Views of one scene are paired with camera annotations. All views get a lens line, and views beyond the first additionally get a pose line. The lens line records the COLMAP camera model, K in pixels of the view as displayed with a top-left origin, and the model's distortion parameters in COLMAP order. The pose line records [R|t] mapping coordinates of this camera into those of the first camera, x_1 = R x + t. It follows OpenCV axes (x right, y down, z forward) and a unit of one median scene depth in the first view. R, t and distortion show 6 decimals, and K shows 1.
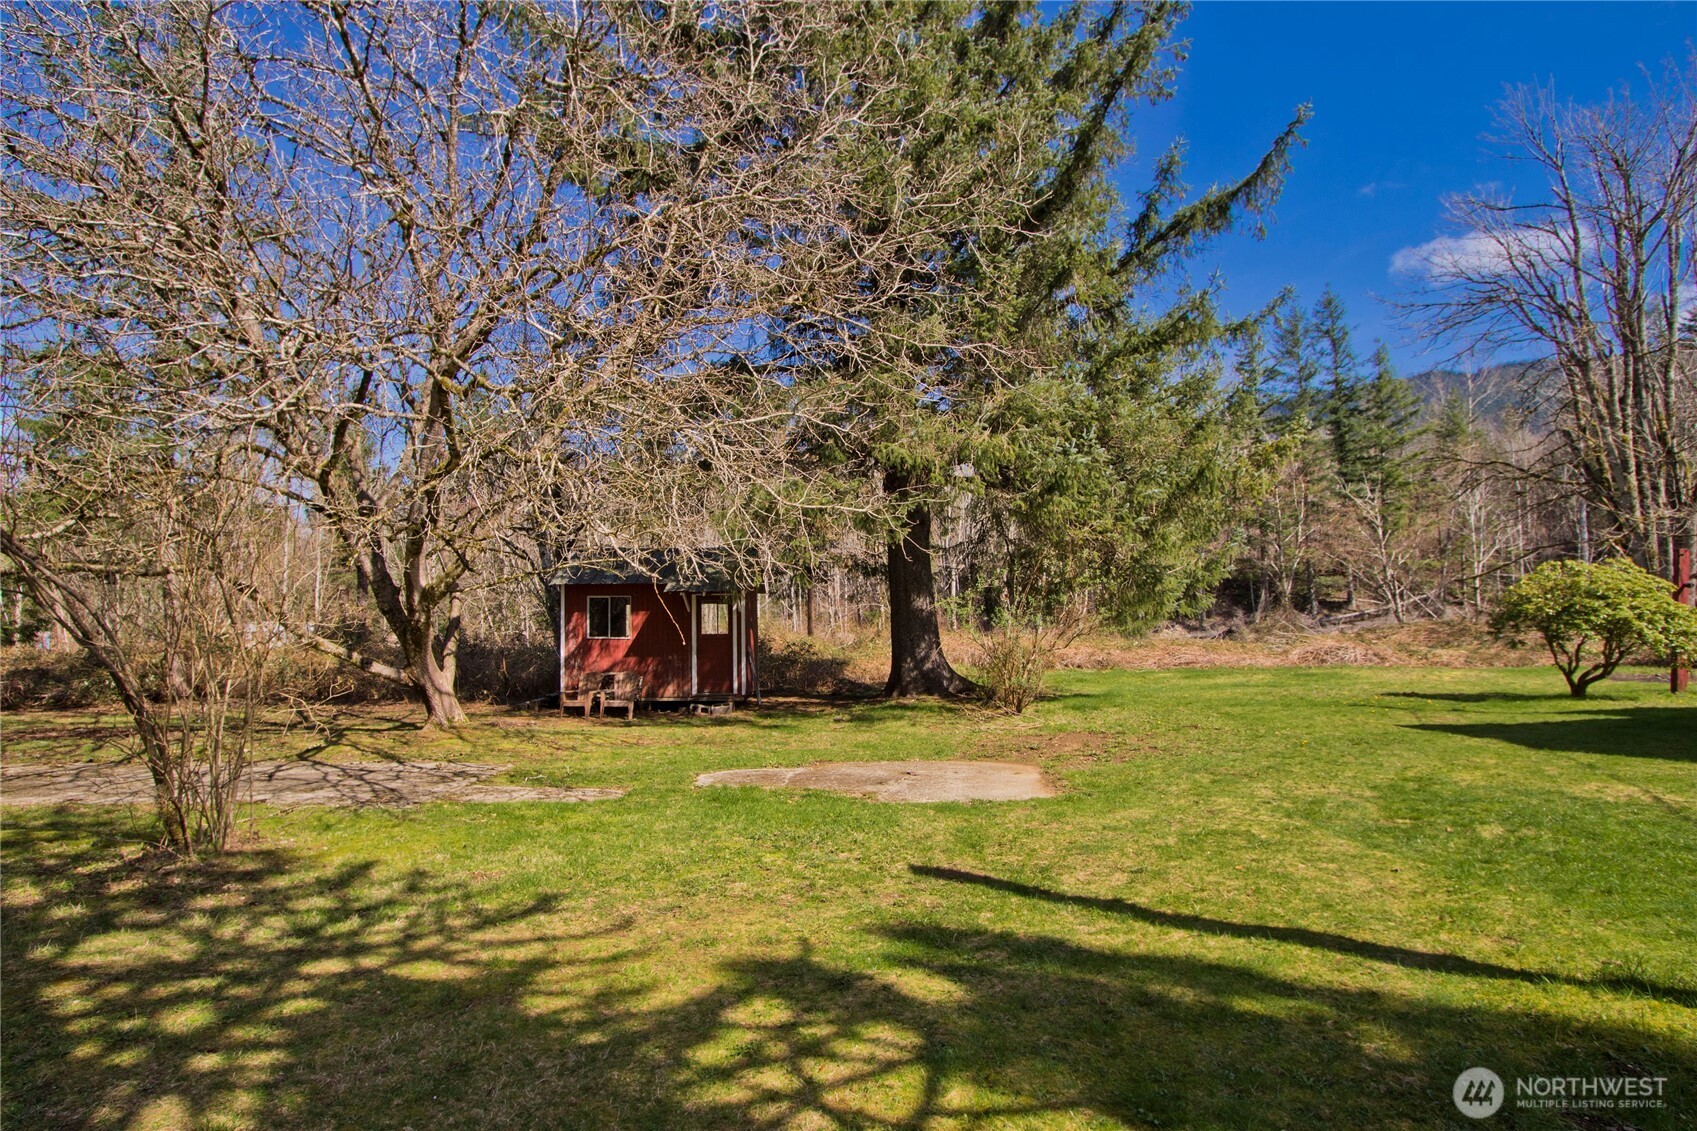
lens RADIAL K [[911.2, 0, 800.5], [0, 911.2, 582.5], [0, 0, 1]] dist [-0.005692, -0.000610]
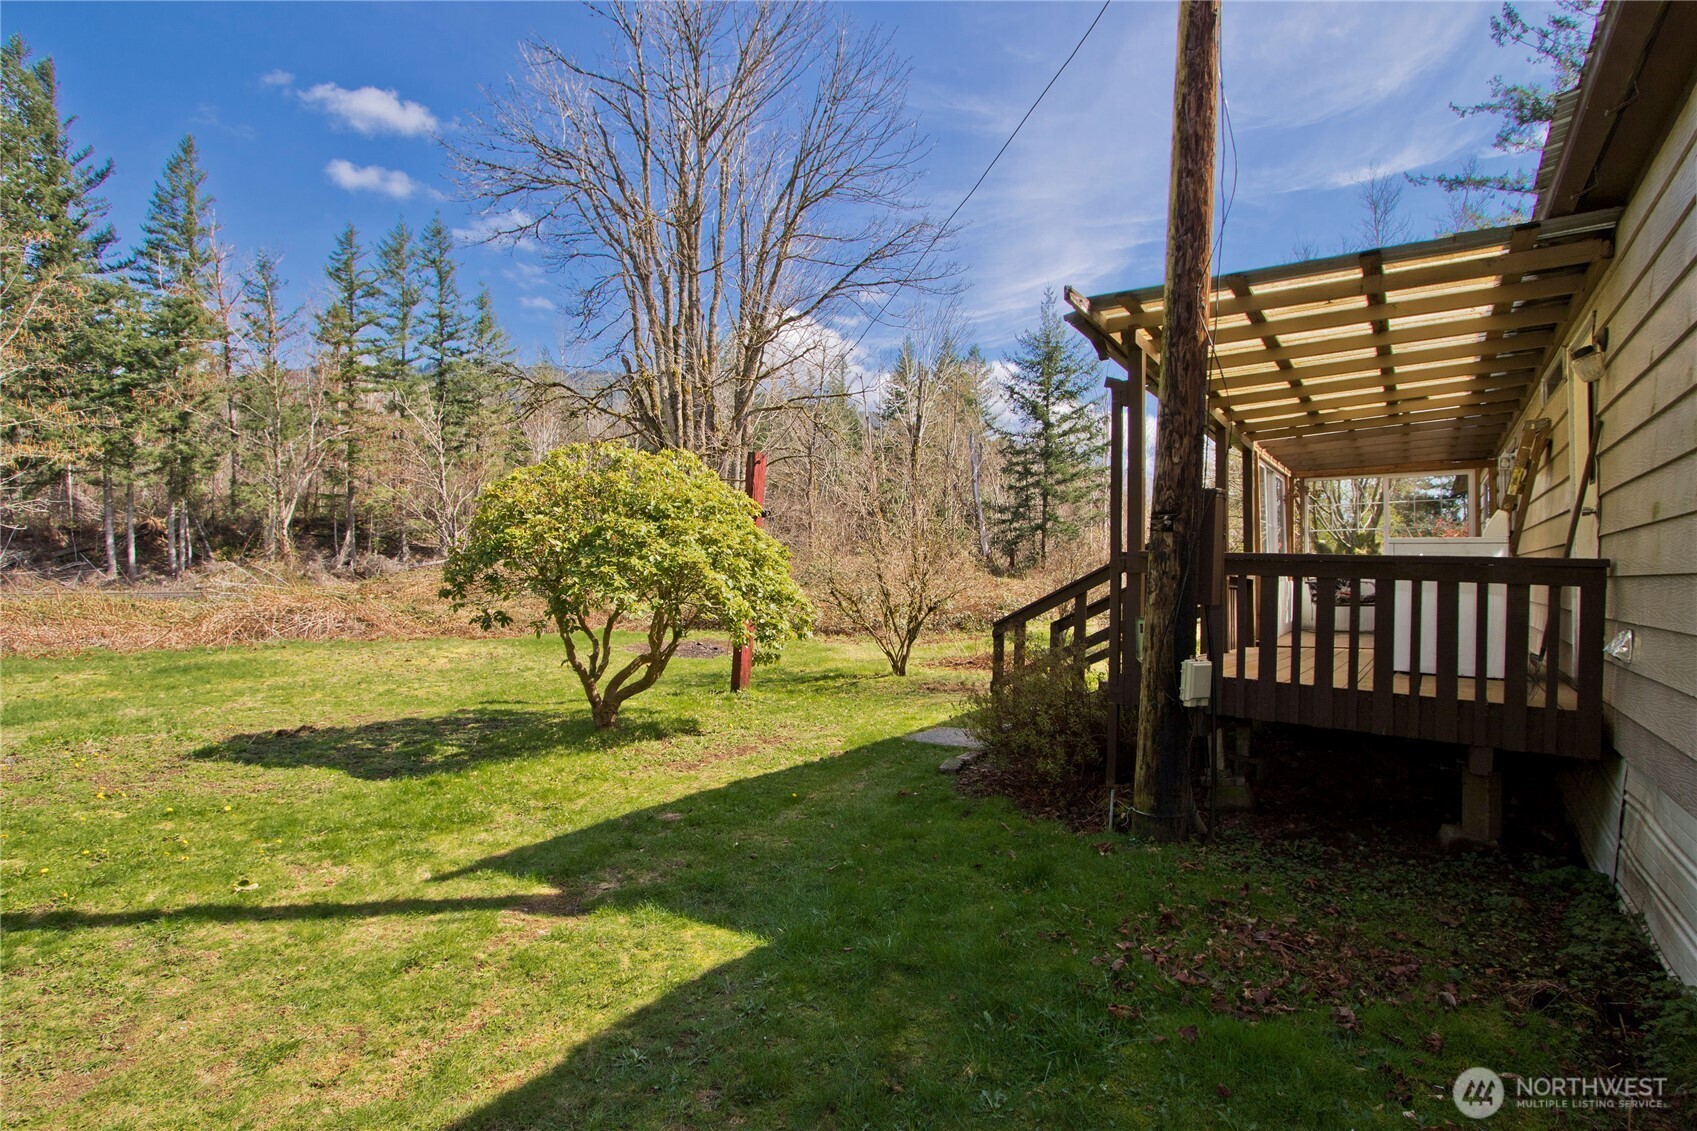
lens RADIAL K [[855.8, 0, 848.5], [0, 855.8, 565.5], [0, 0, 1]] dist [-0.000745, 0.000106]
pose [[0.574187, 0.023505, 0.818387, 0.561916], [-0.055860, 0.998383, 0.010517, 0.029153], [-0.816816, -0.051754, 0.574572, 0.641079]]
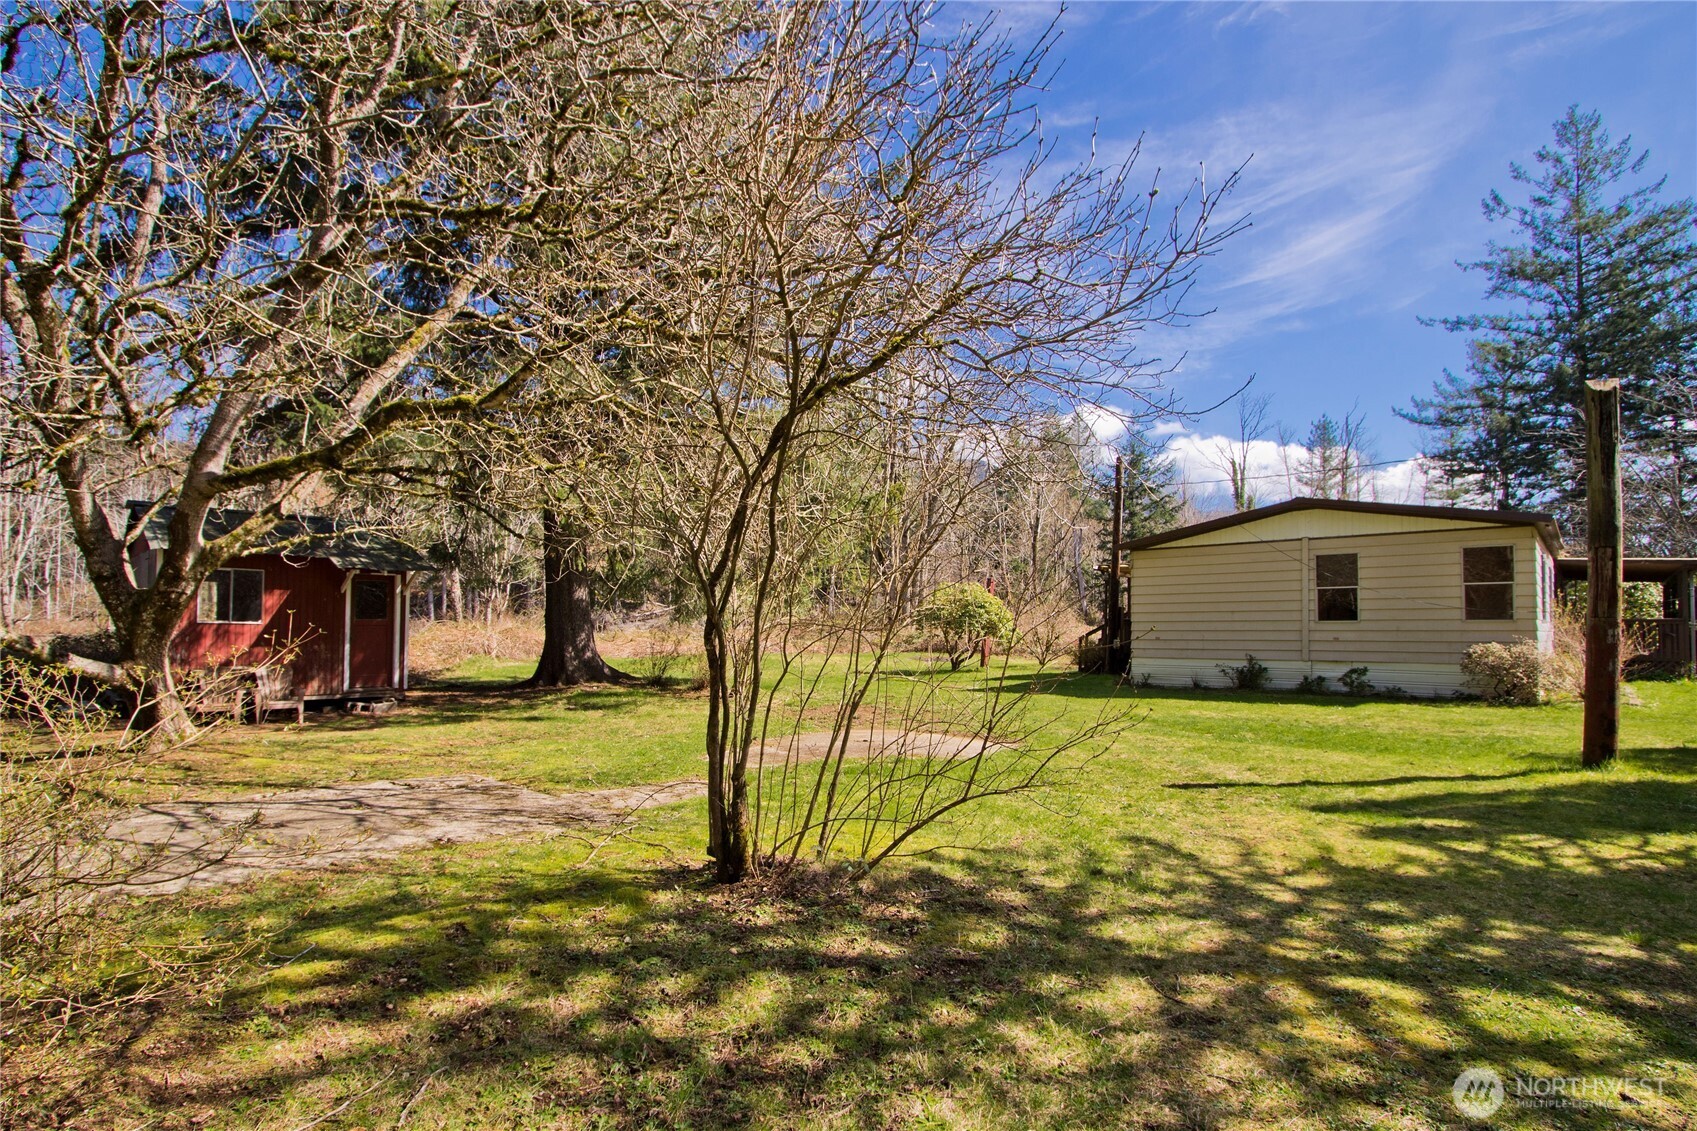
lens RADIAL K [[857.5, 0, 789.8], [0, 857.5, 617.2], [0, 0, 1]] dist [-0.016298, -0.000316]
pose [[0.710371, 0.020132, 0.703540, -0.396122], [-0.050747, 0.998454, 0.022668, 0.015823], [-0.701996, -0.051805, 0.710294, 0.153617]]
